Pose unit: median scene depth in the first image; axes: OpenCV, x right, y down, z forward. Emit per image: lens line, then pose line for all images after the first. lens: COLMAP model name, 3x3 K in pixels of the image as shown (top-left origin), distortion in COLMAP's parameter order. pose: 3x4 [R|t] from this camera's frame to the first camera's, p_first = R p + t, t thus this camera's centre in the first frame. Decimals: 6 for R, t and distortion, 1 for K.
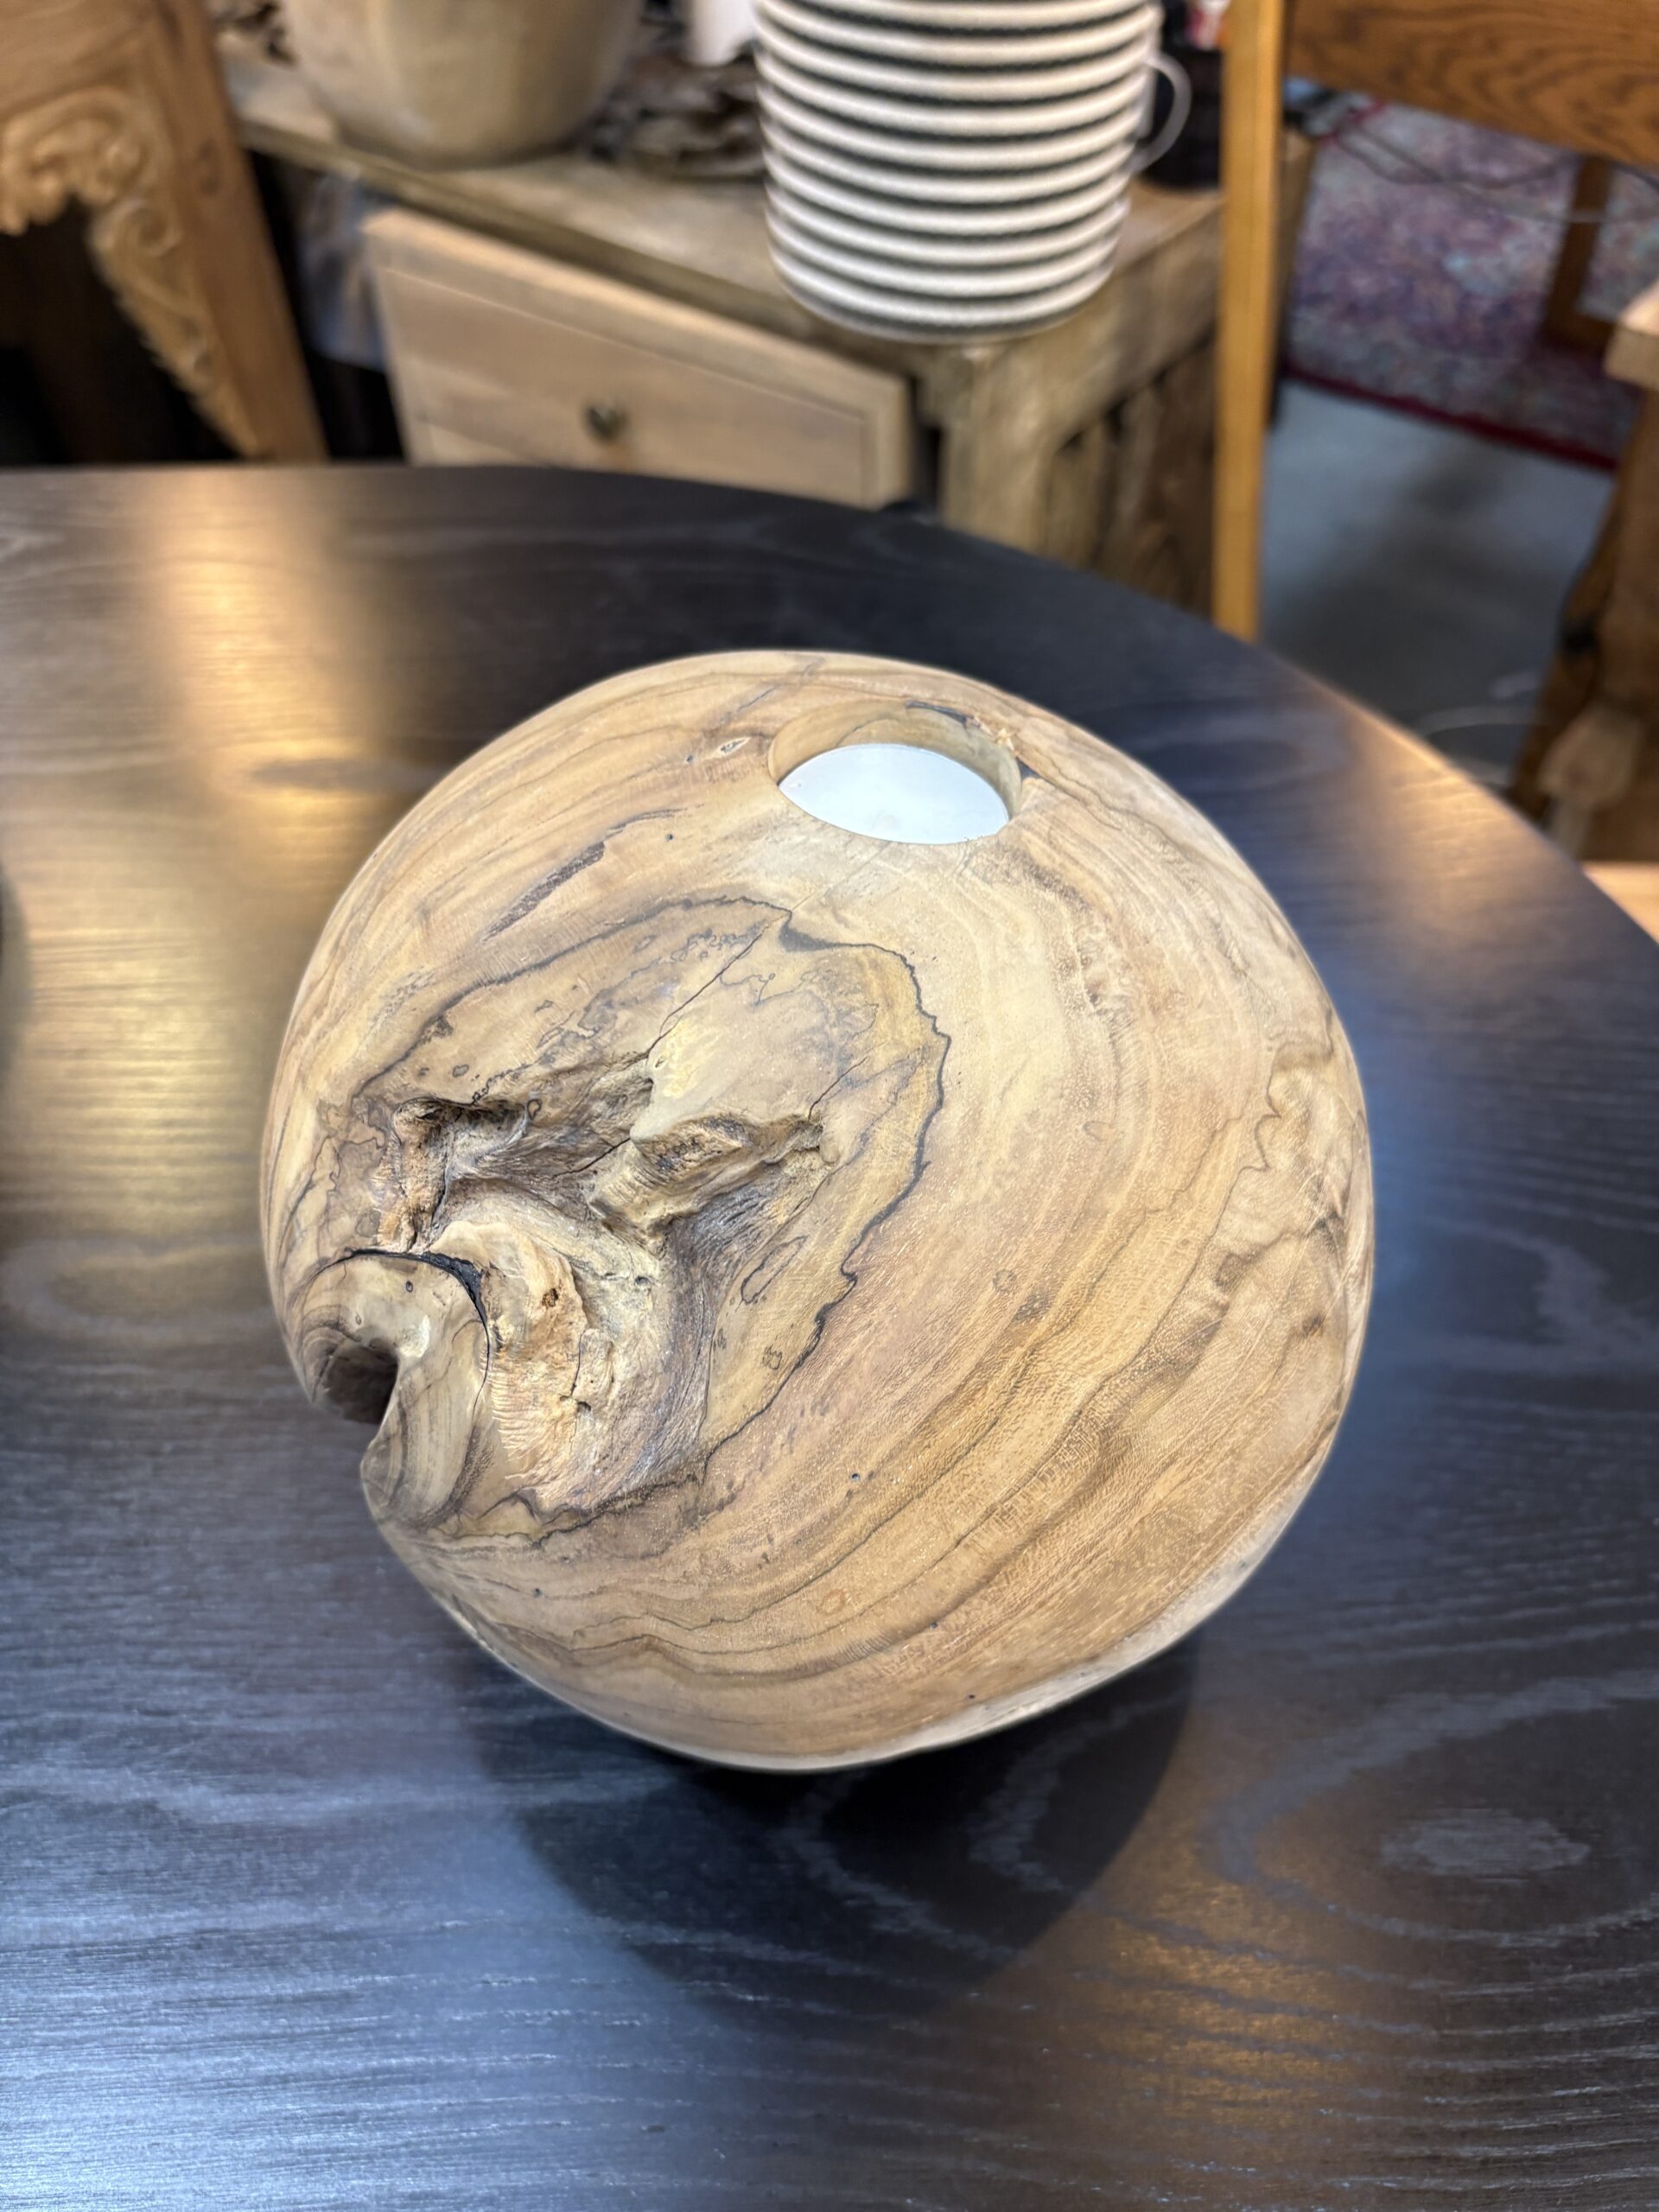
lens RADIAL K [[1744.6, 0, 836.2], [0, 1744.6, 1110.3], [0, 0, 1]] dist [0.040045, -0.064460]
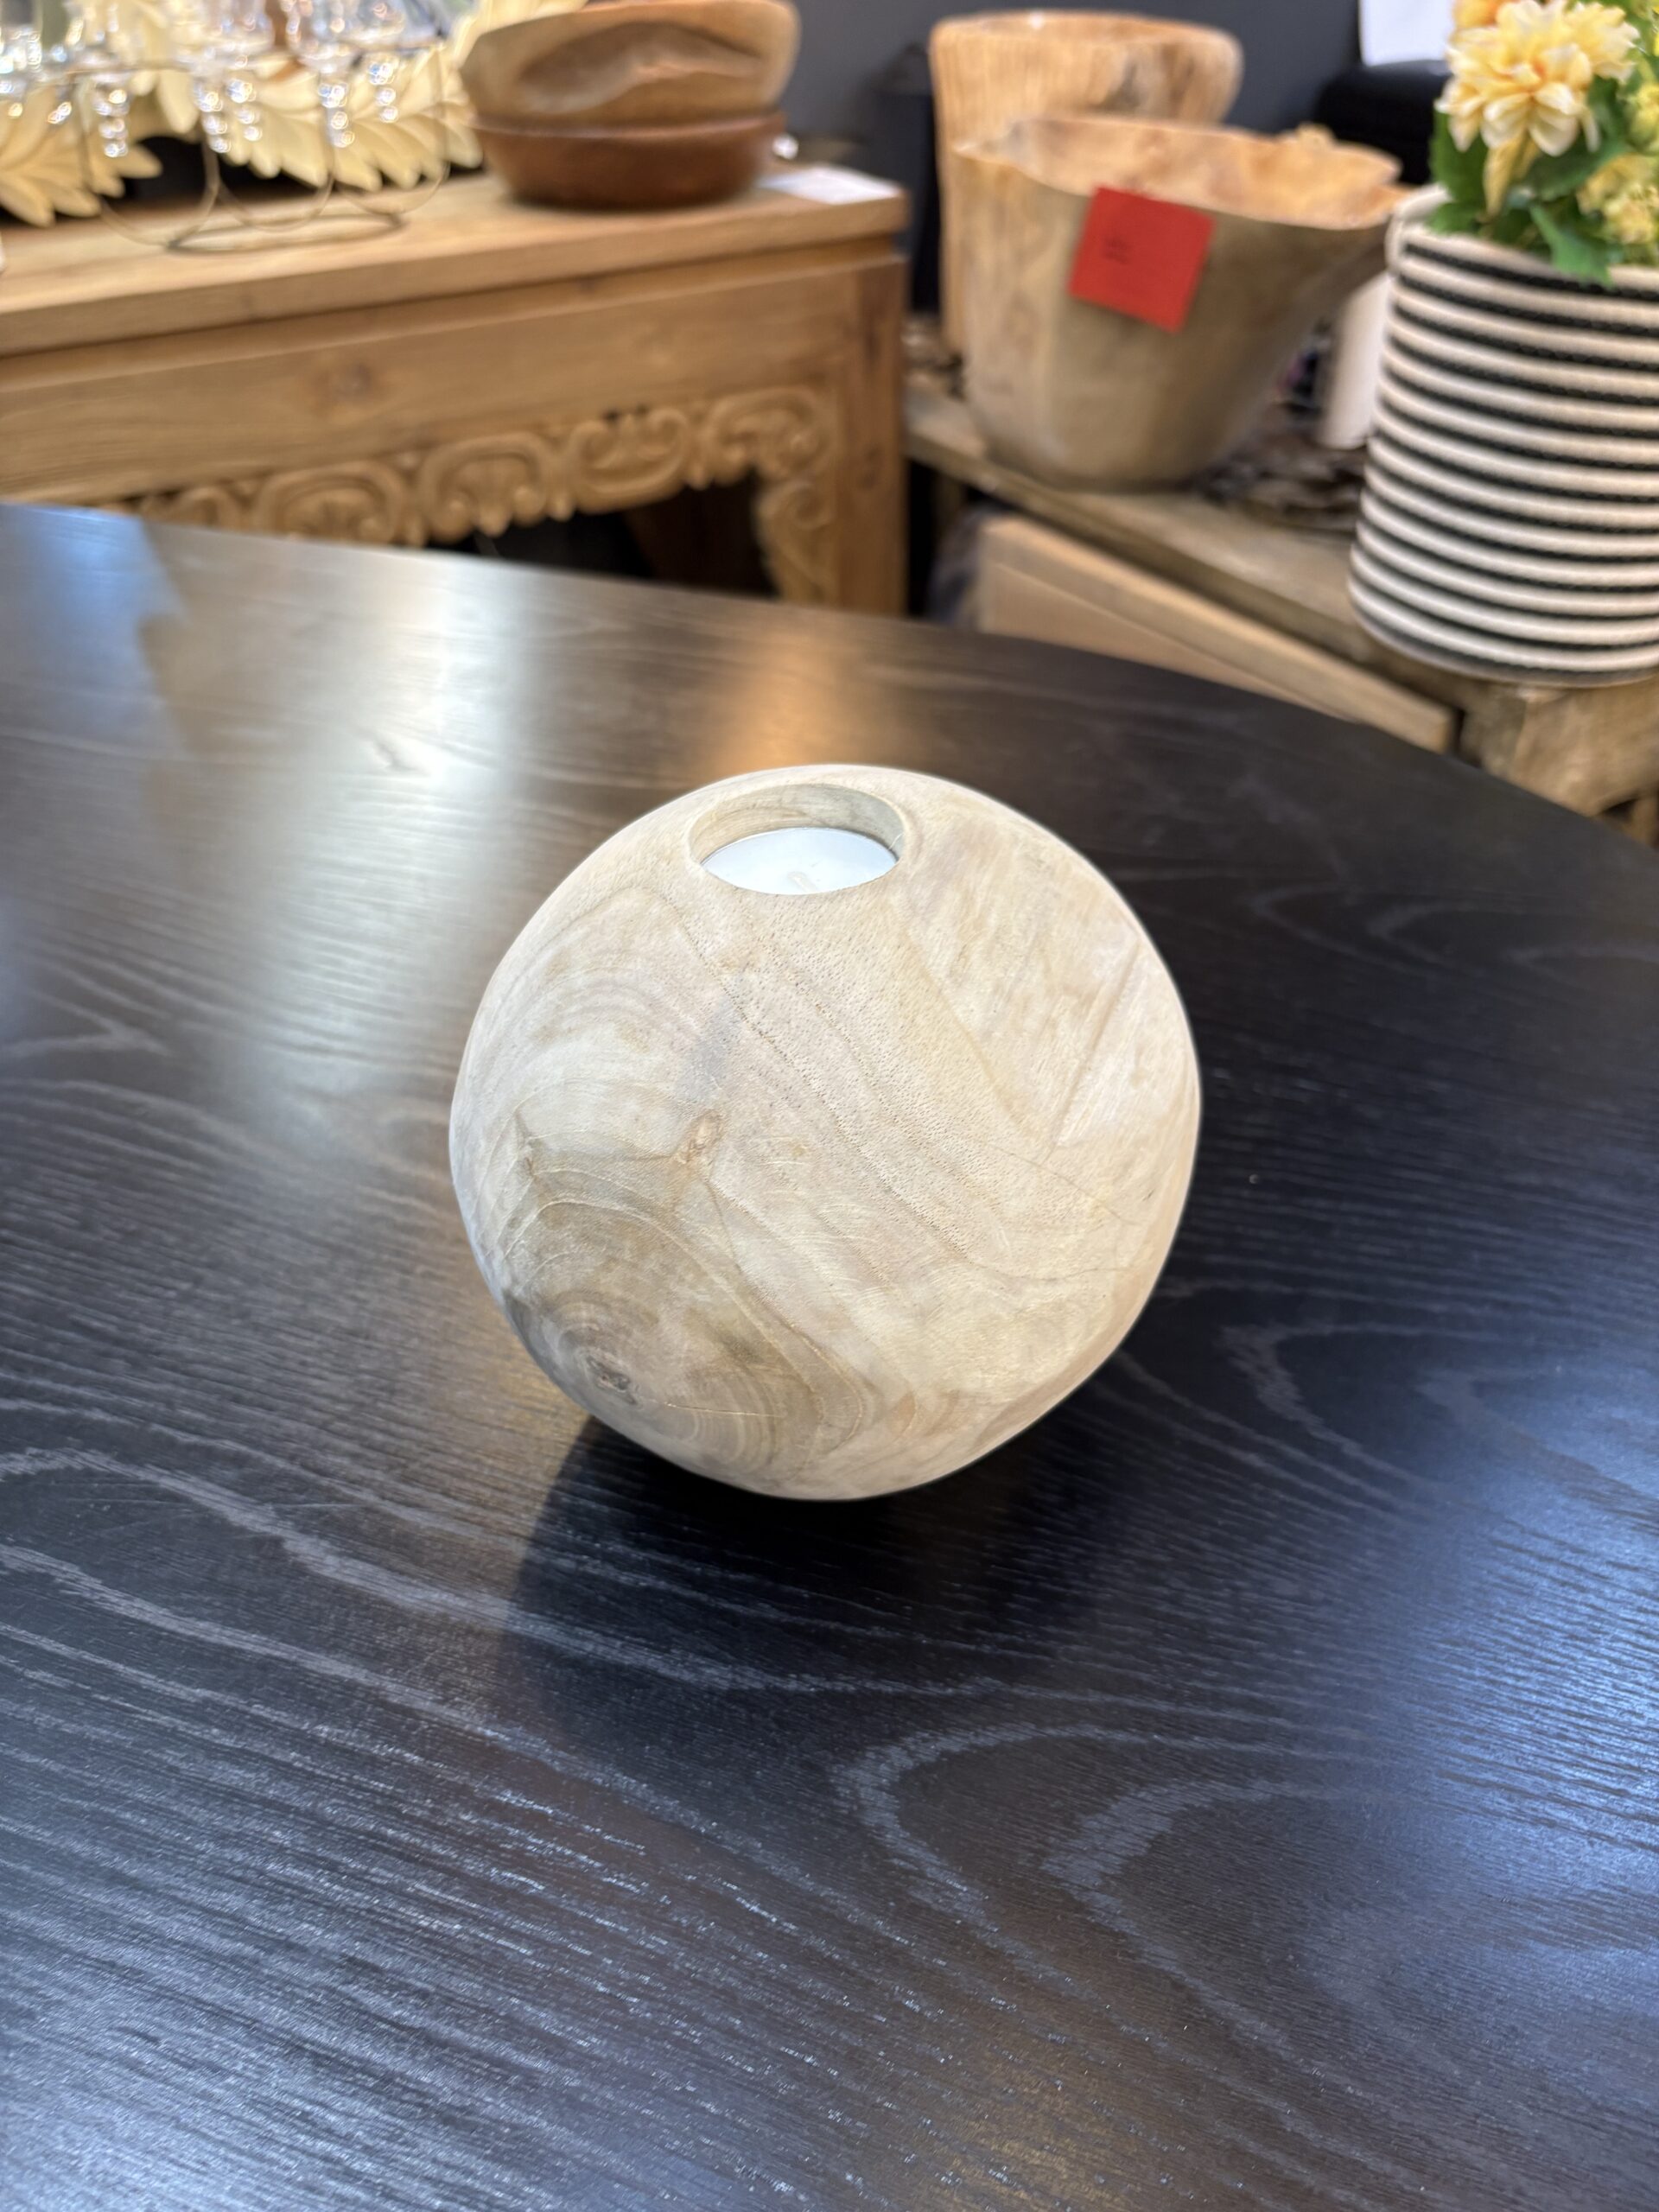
lens RADIAL K [[1744.6, 0, 832.3], [0, 1744.6, 1113.3], [0, 0, 1]] dist [0.040045, -0.064460]
pose [[0.932461, 0.227557, -0.280595, 0.177740], [-0.282235, 0.943692, -0.172594, 0.325136], [0.225520, 0.240131, 0.944181, 0.078211]]
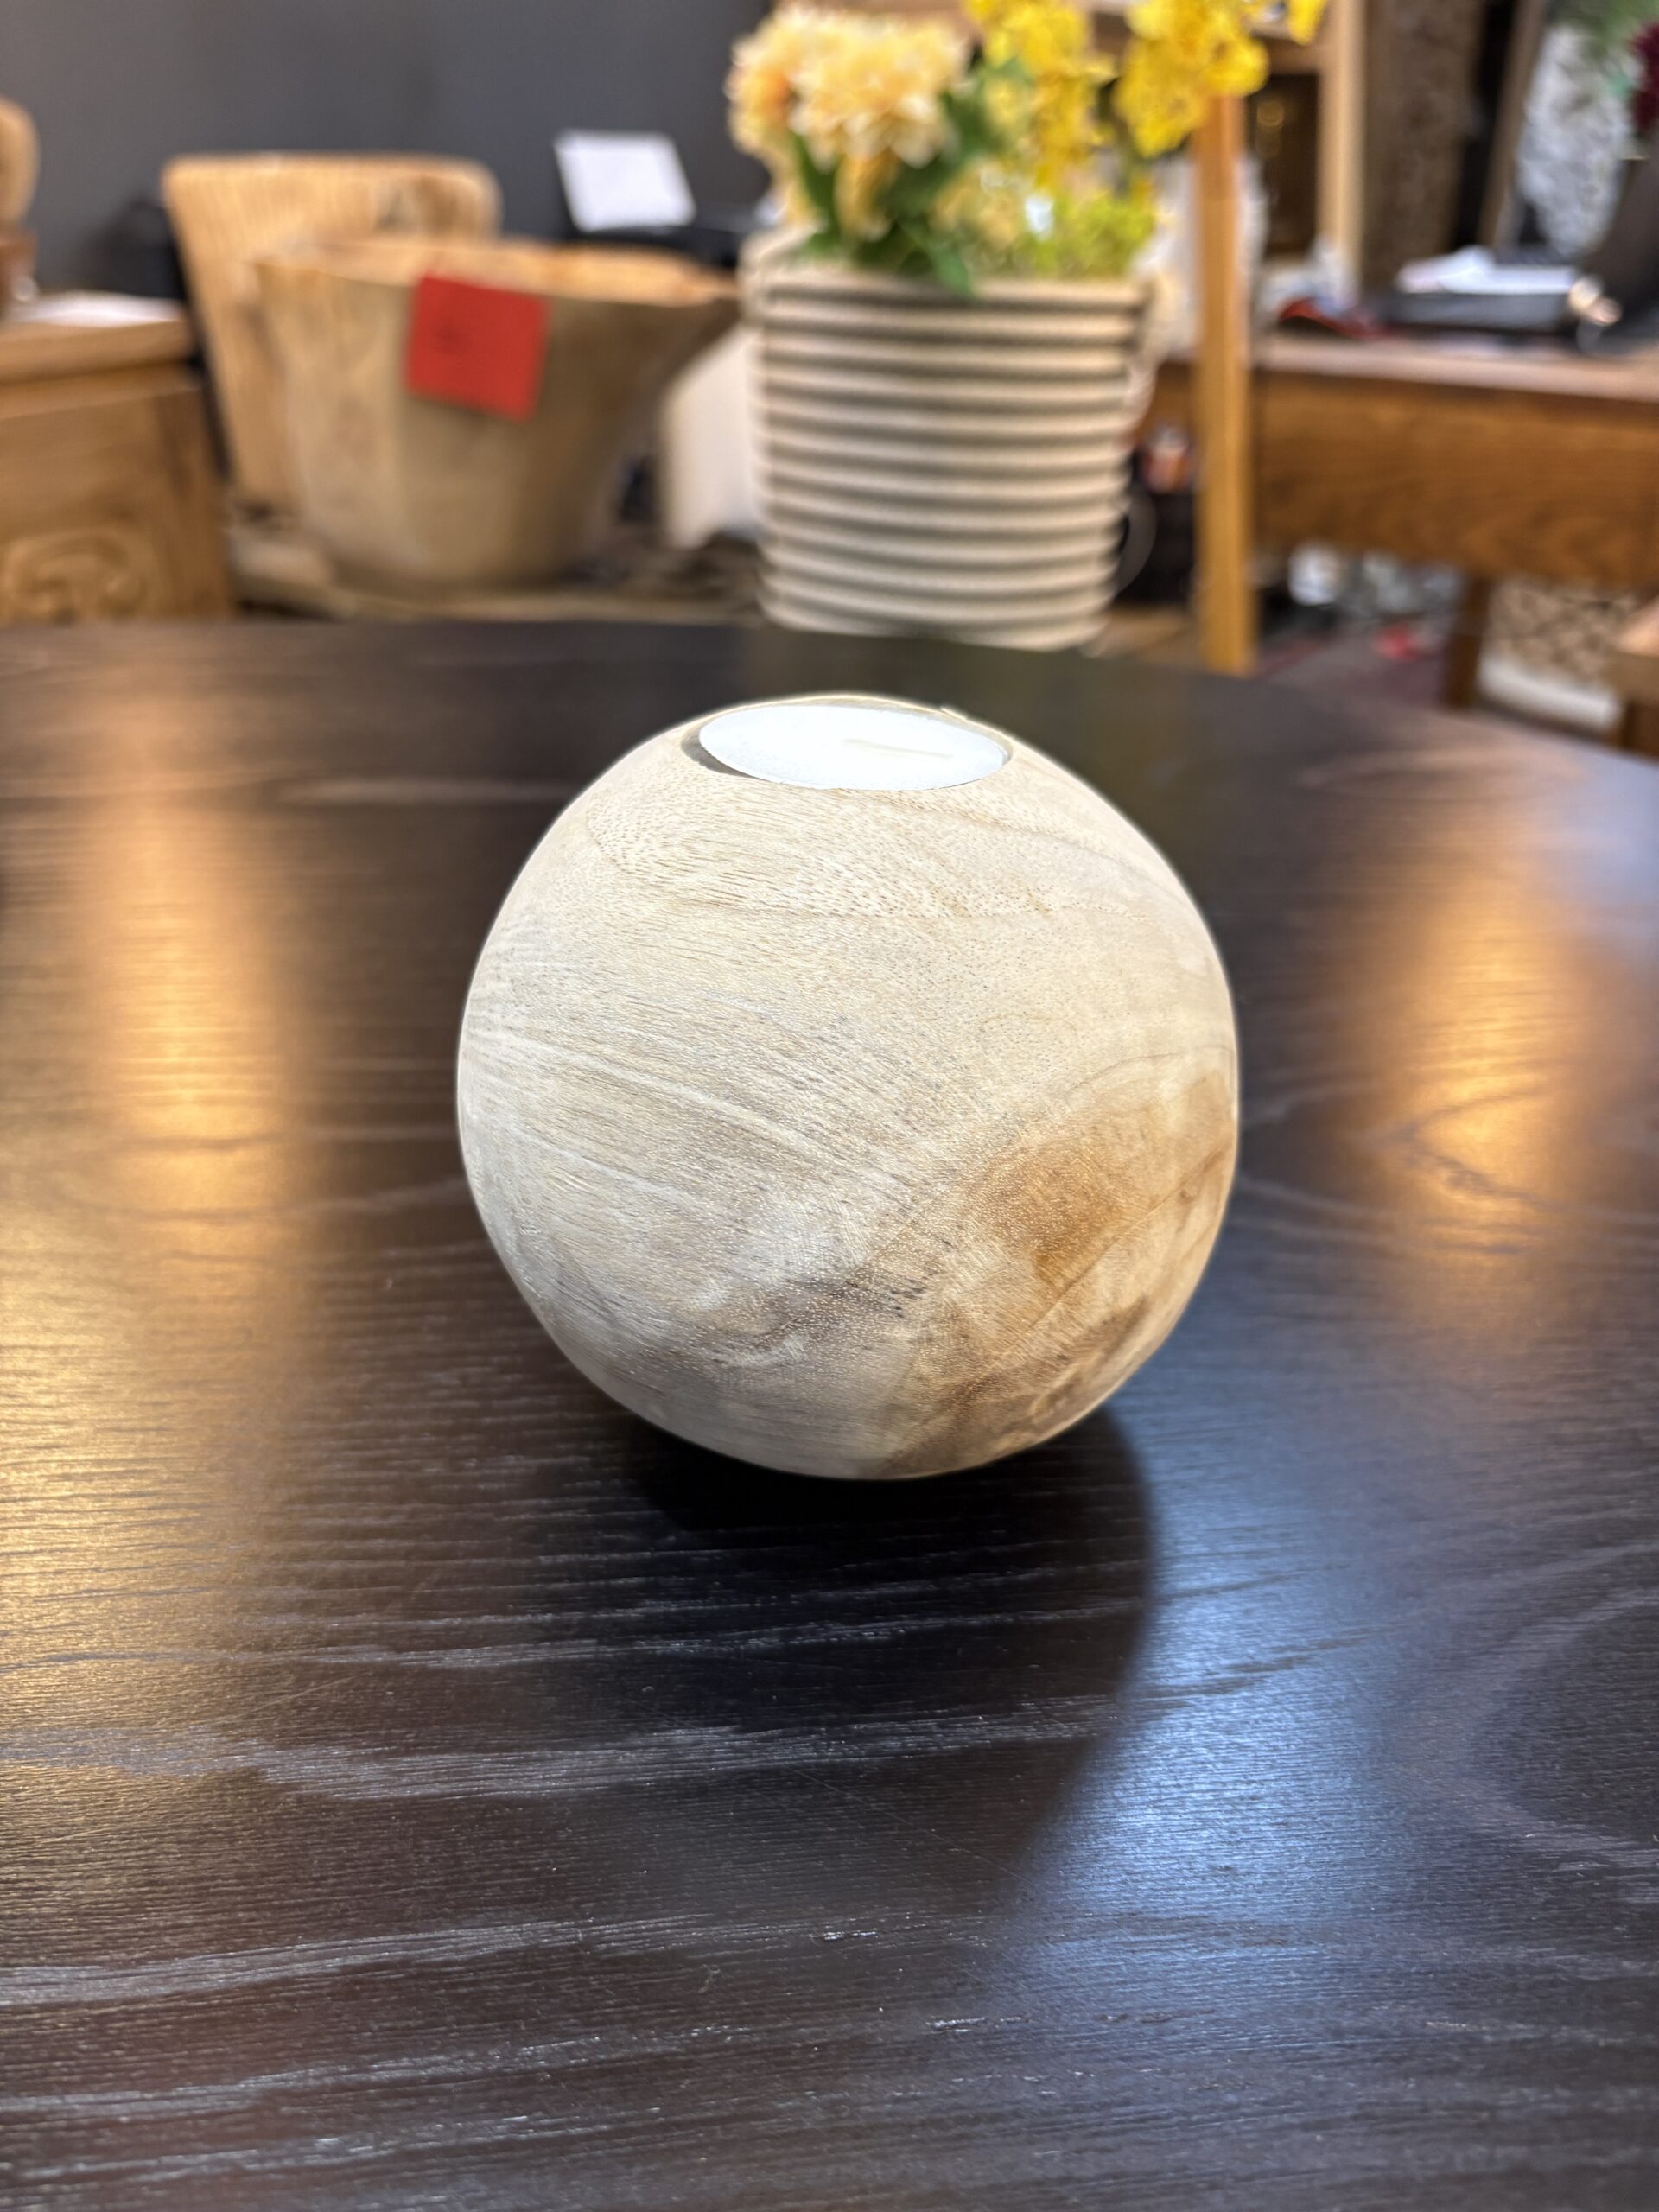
lens RADIAL K [[1744.6, 0, 827.2], [0, 1744.6, 1108.1], [0, 0, 1]] dist [0.040045, -0.064460]
pose [[0.997598, -0.013445, 0.067953, -0.321564], [0.035805, 0.939856, -0.339688, 0.515305], [-0.059299, 0.341306, 0.938080, 0.538088]]
